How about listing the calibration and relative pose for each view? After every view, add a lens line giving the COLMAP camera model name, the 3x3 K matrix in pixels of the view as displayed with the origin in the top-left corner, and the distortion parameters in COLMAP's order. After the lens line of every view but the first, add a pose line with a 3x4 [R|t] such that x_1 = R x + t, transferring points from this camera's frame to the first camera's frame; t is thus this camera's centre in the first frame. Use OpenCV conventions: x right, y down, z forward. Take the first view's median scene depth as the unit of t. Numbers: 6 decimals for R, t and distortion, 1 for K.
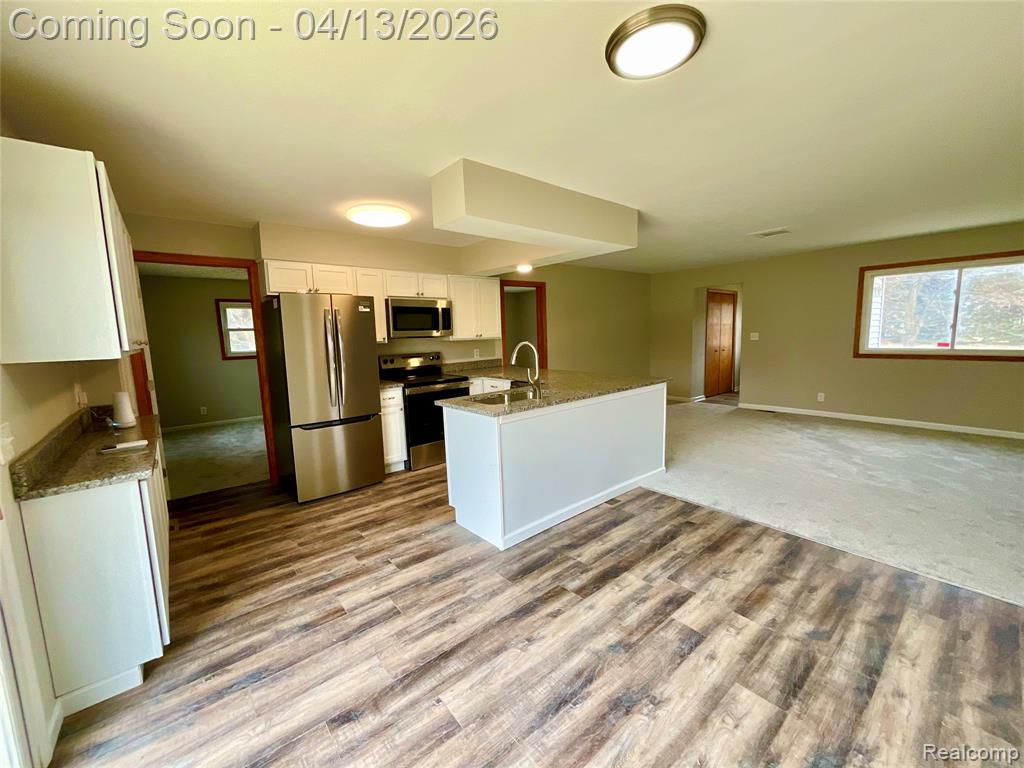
lens RADIAL K [[411.3, 0, 513.7], [0, 411.3, 383.7], [0, 0, 1]] dist [-0.000226, 0.000625]
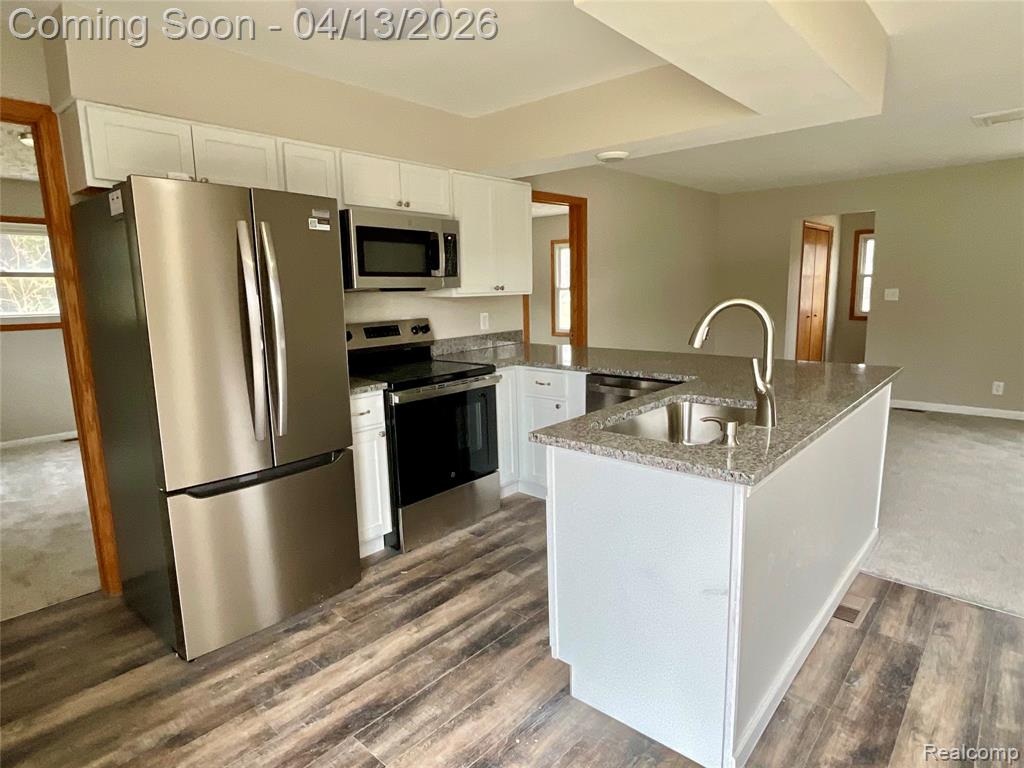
lens RADIAL K [[579.1, 0, 514.4], [0, 579.1, 384.8], [0, 0, 1]] dist [-0.006415, 0.005932]
pose [[0.989961, -0.014024, 0.140645, -0.270886], [0.008378, 0.999138, 0.040652, -0.031594], [-0.141094, -0.039065, 0.989225, 0.364159]]
